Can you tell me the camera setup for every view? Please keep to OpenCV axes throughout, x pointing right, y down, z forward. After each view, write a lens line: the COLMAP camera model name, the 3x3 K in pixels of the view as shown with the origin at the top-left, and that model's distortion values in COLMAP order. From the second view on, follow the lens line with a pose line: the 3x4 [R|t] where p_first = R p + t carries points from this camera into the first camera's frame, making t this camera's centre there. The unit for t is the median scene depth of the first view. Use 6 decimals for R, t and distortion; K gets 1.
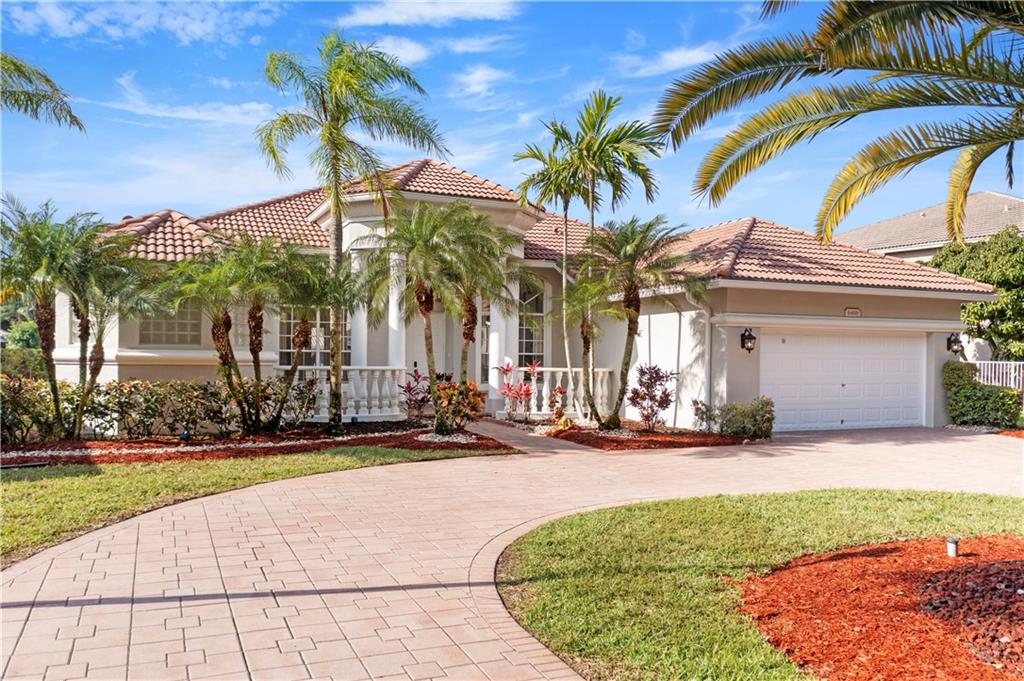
lens RADIAL K [[842.9, 0, 512.0], [0, 842.9, 340.5], [0, 0, 1]] dist [-0.004028, 0.002082]
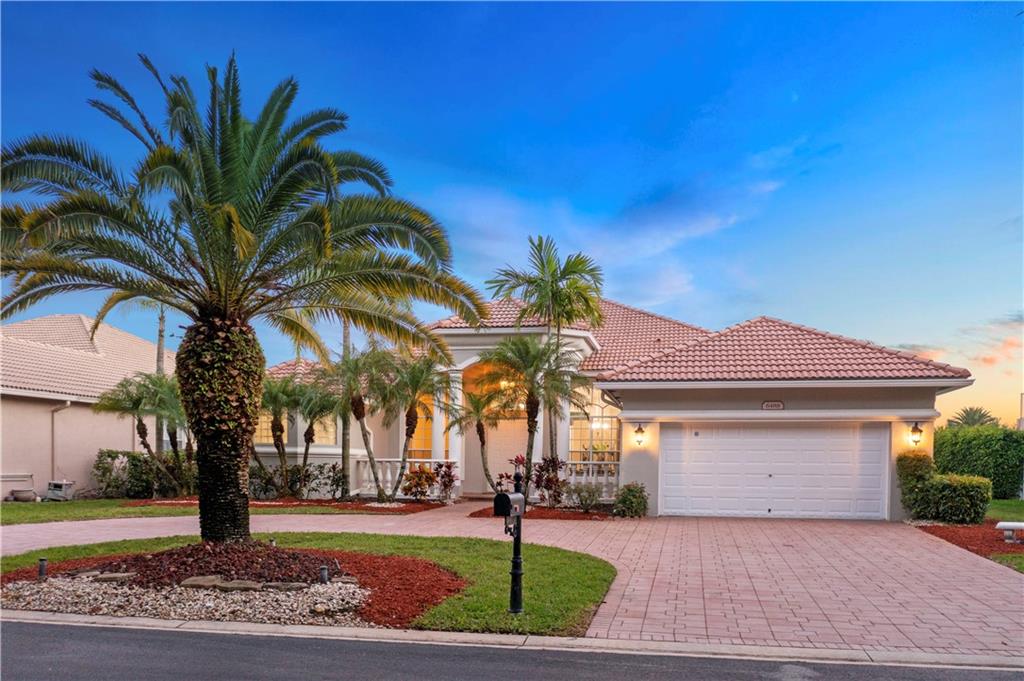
lens RADIAL K [[818.8, 0, 515.7], [0, 818.8, 447.9], [0, 0, 1]] dist [-0.003229, 0.000058]
pose [[0.818167, -0.012135, -0.574852, 0.798502], [0.009491, 0.999926, -0.007600, 0.026519], [0.574902, 0.000762, 0.818222, -0.009573]]
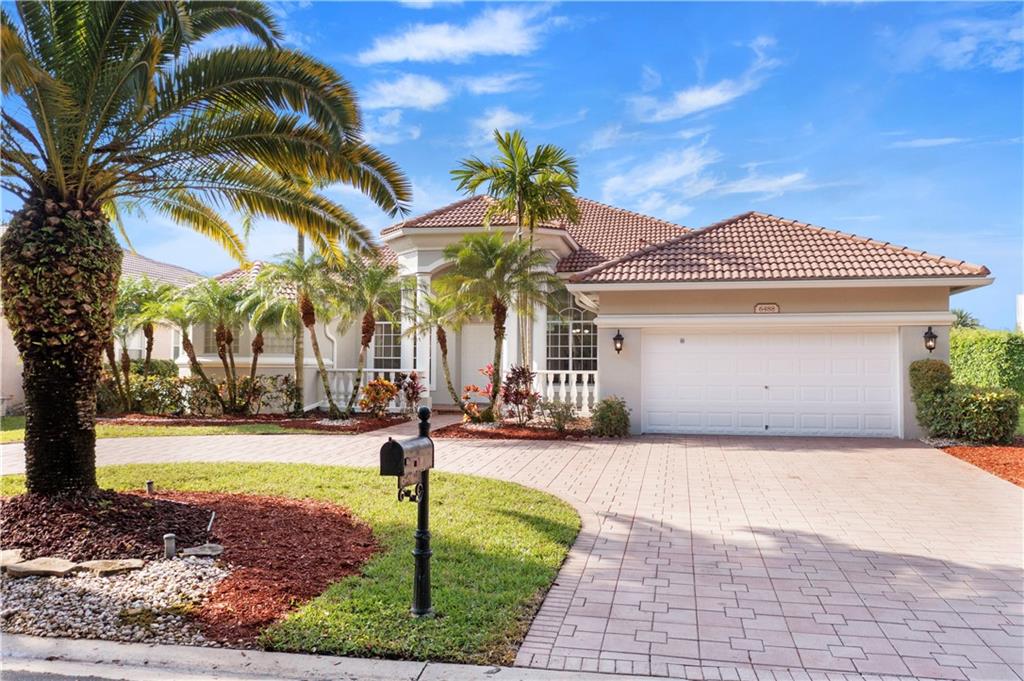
lens RADIAL K [[787.4, 0, 510.2], [0, 787.4, 311.8], [0, 0, 1]] dist [-0.008437, -0.003373]
pose [[0.817895, -0.045189, -0.573591, 0.736625], [0.015301, 0.998267, -0.056828, 0.016698], [0.575164, 0.037703, 0.817168, 0.144060]]
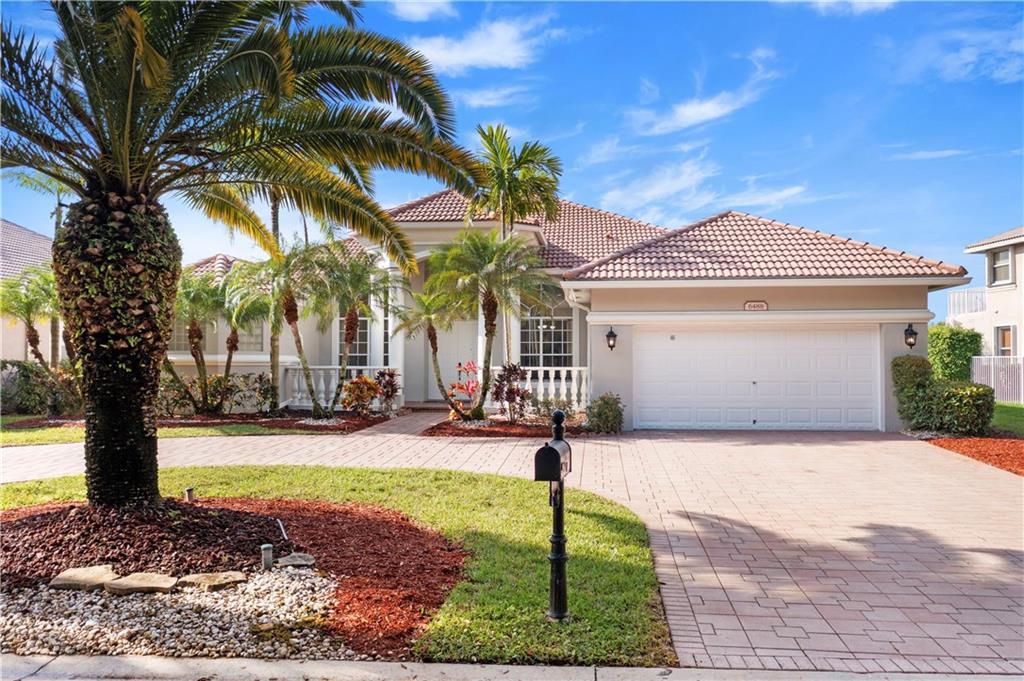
lens RADIAL K [[793.1, 0, 507.8], [0, 793.1, 317.1], [0, 0, 1]] dist [-0.008271, -0.002509]
pose [[0.868963, -0.036575, -0.493524, 0.661923], [0.018758, 0.998983, -0.041007, 0.011438], [0.494522, 0.026375, 0.868765, 0.096242]]
